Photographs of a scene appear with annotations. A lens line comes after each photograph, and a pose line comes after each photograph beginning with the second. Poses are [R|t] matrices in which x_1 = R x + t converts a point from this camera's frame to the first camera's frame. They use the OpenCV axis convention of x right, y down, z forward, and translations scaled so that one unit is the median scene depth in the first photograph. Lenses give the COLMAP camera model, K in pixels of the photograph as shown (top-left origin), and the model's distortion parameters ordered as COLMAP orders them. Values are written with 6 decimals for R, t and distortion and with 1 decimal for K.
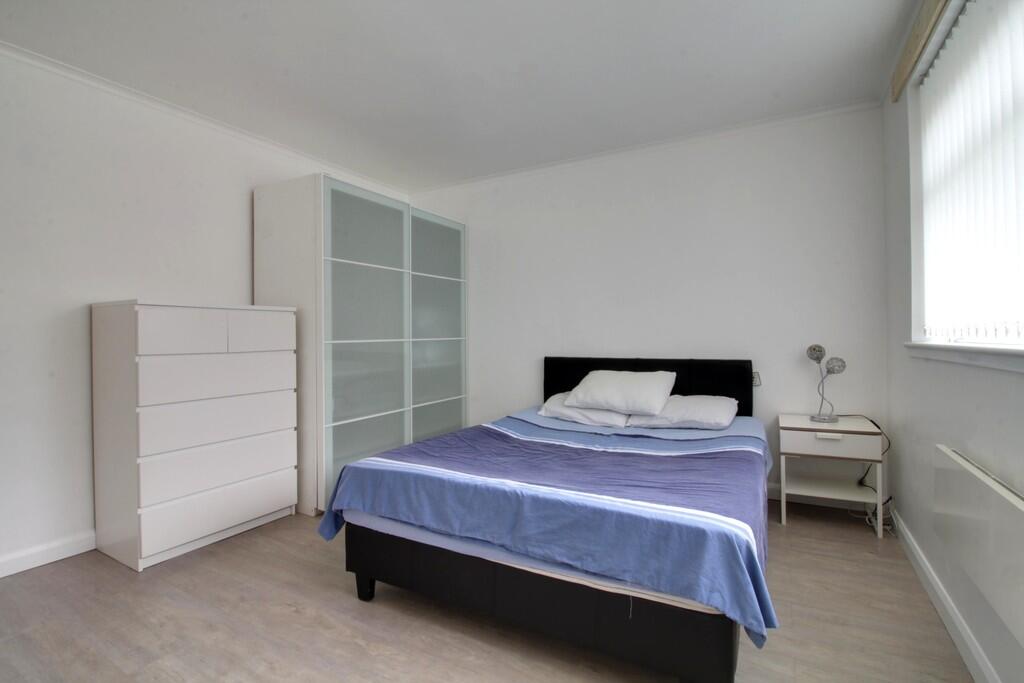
lens RADIAL K [[471.1, 0, 513.4], [0, 471.1, 332.6], [0, 0, 1]] dist [-0.002575, -0.010608]
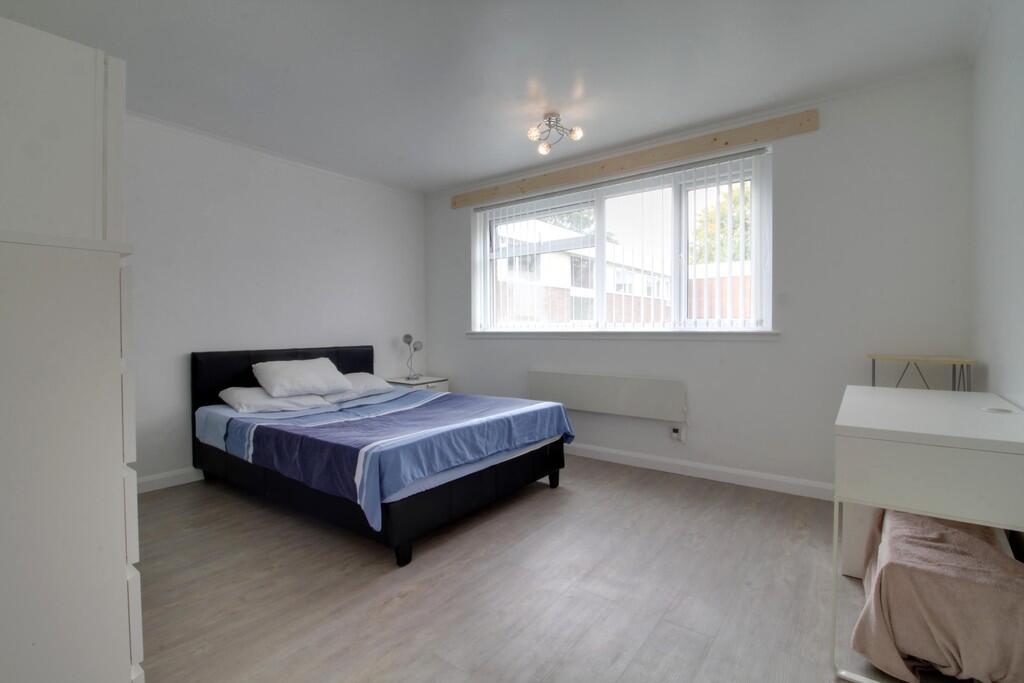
lens RADIAL K [[471.1, 0, 505.8], [0, 471.1, 339.7], [0, 0, 1]] dist [-0.002575, -0.010608]
pose [[0.151367, -0.018068, 0.988312, -1.086008], [-0.001740, 0.999827, 0.018545, 0.017929], [-0.988476, -0.004527, 0.151310, 0.481758]]
